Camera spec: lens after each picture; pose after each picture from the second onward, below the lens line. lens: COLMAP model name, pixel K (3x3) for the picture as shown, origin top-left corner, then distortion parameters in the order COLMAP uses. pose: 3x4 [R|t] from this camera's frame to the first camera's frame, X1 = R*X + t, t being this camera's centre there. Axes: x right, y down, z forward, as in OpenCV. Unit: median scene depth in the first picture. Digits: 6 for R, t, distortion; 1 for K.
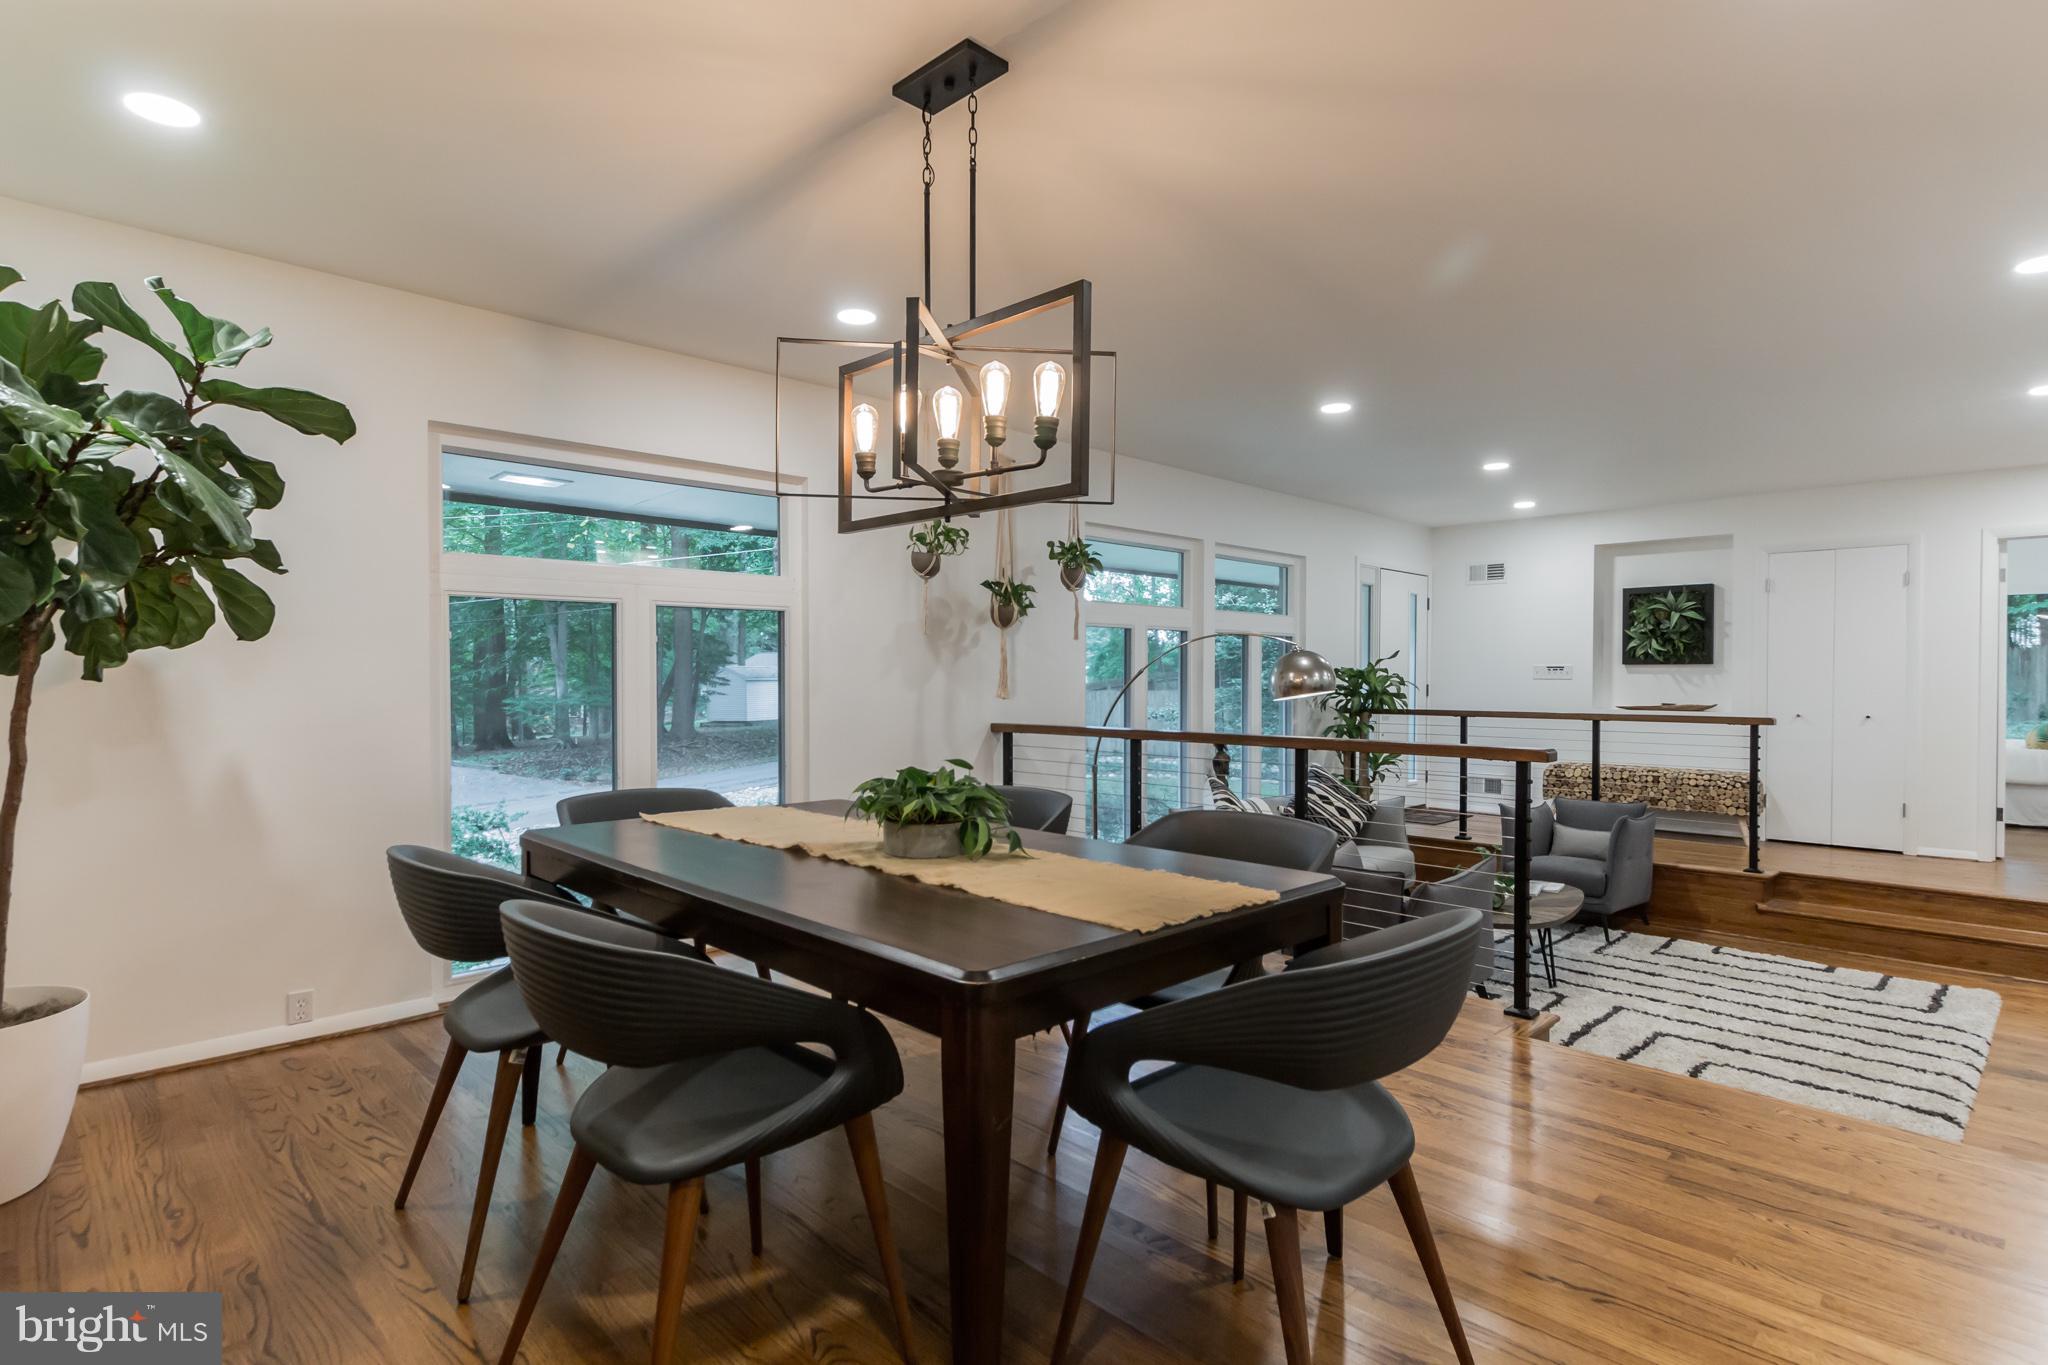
lens RADIAL K [[1042.6, 0, 1018.2], [0, 1042.6, 714.6], [0, 0, 1]] dist [0.001953, 0.000653]
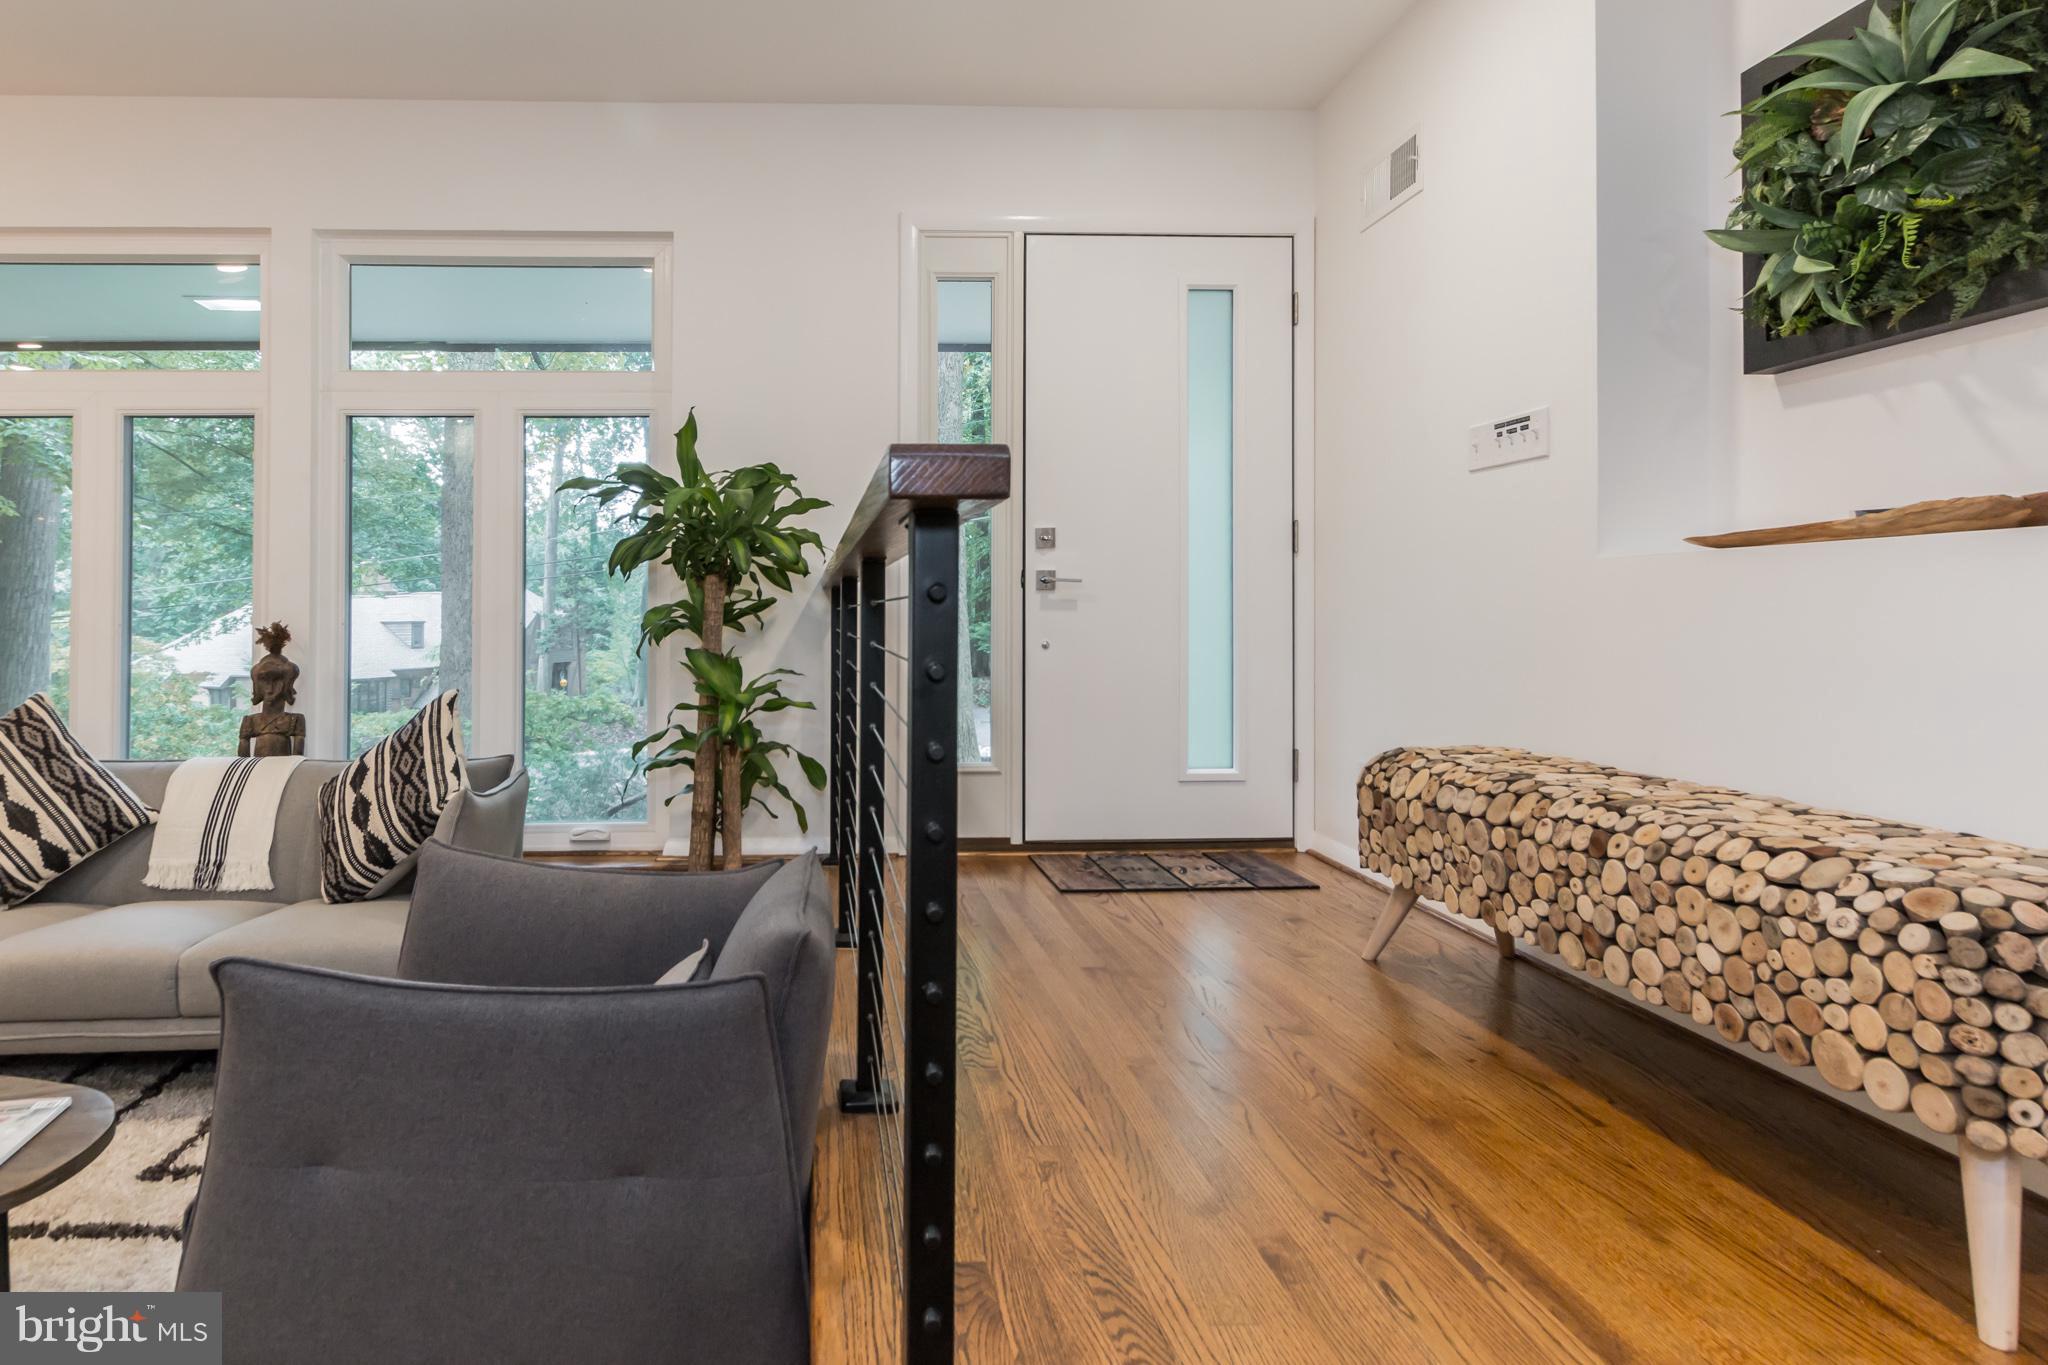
lens RADIAL K [[1067.2, 0, 1024.2], [0, 1067.2, 632.5], [0, 0, 1]] dist [0.000611, 0.000115]
pose [[0.751622, -0.004514, -0.659578, 0.656140], [-0.011695, 0.999728, -0.020169, 0.023268], [0.659490, 0.022873, 0.751365, 0.736066]]
